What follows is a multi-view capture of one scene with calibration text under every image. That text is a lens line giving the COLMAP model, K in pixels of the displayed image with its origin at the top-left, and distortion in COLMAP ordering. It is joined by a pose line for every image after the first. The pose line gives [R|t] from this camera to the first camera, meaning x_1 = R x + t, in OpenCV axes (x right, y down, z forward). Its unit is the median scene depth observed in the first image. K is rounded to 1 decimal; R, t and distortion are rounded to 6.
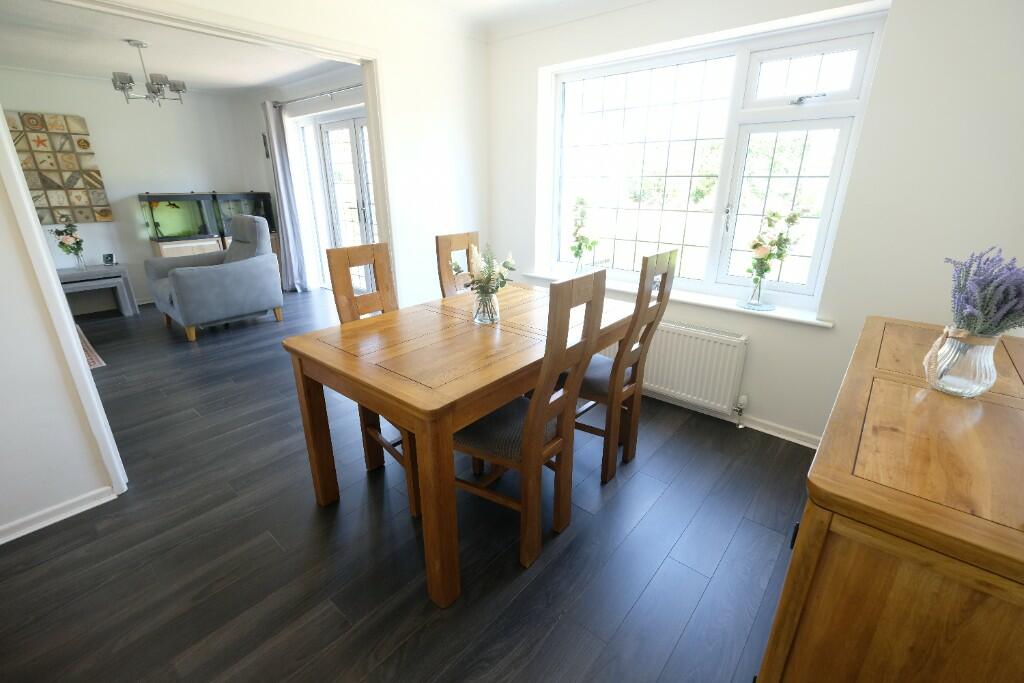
lens RADIAL K [[443.6, 0, 510.6], [0, 443.6, 335.4], [0, 0, 1]] dist [-0.000661, -0.000332]
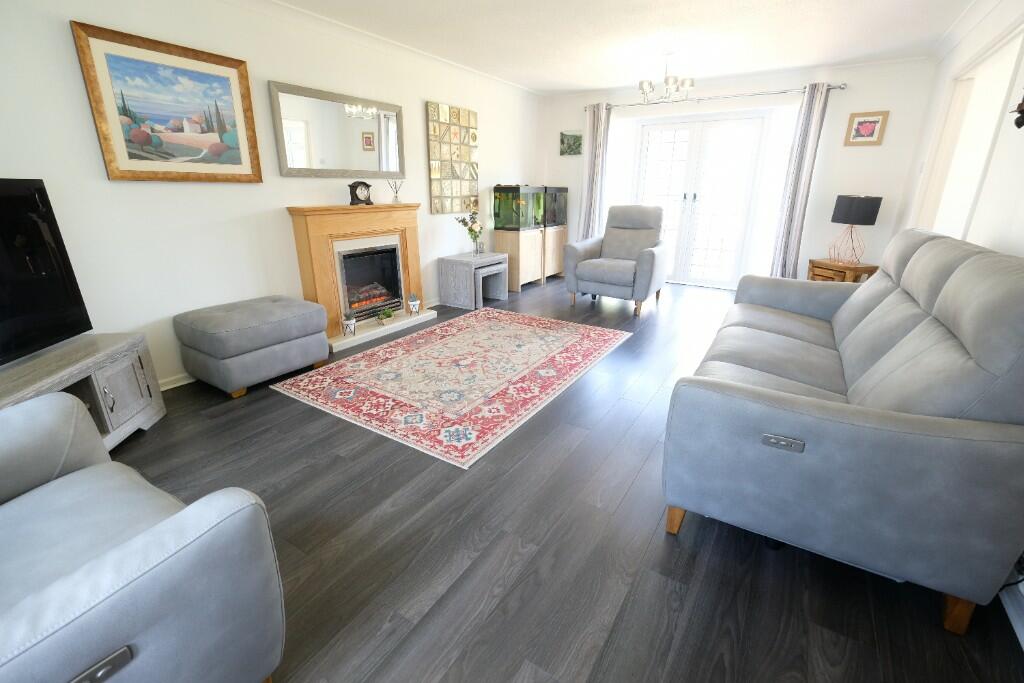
lens RADIAL K [[443.6, 0, 510.6], [0, 443.6, 335.4], [0, 0, 1]] dist [-0.000661, -0.000332]
pose [[0.988891, -0.043174, 0.142233, -1.043324], [0.045959, 0.998810, -0.016347, 0.062378], [-0.141358, 0.022702, 0.989698, -0.053102]]
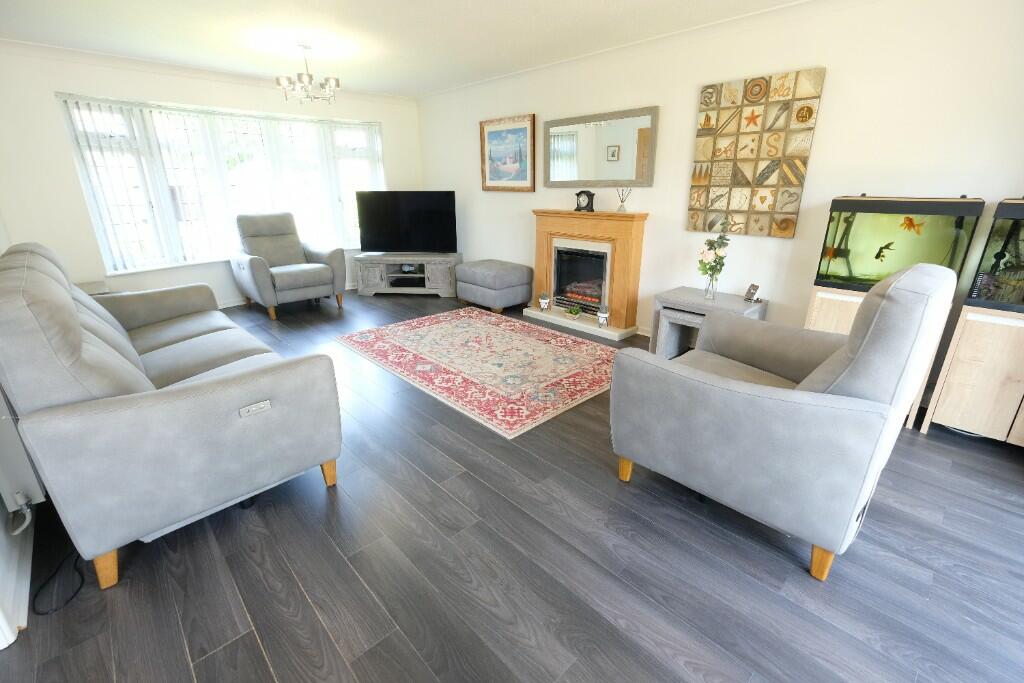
lens RADIAL K [[443.6, 0, 510.6], [0, 443.6, 335.4], [0, 0, 1]] dist [-0.000661, -0.000332]
pose [[-0.091160, 0.322687, -0.942105, -0.236856], [-0.327841, 0.883584, 0.334365, -0.229004], [0.940325, 0.339341, 0.025243, 0.697319]]
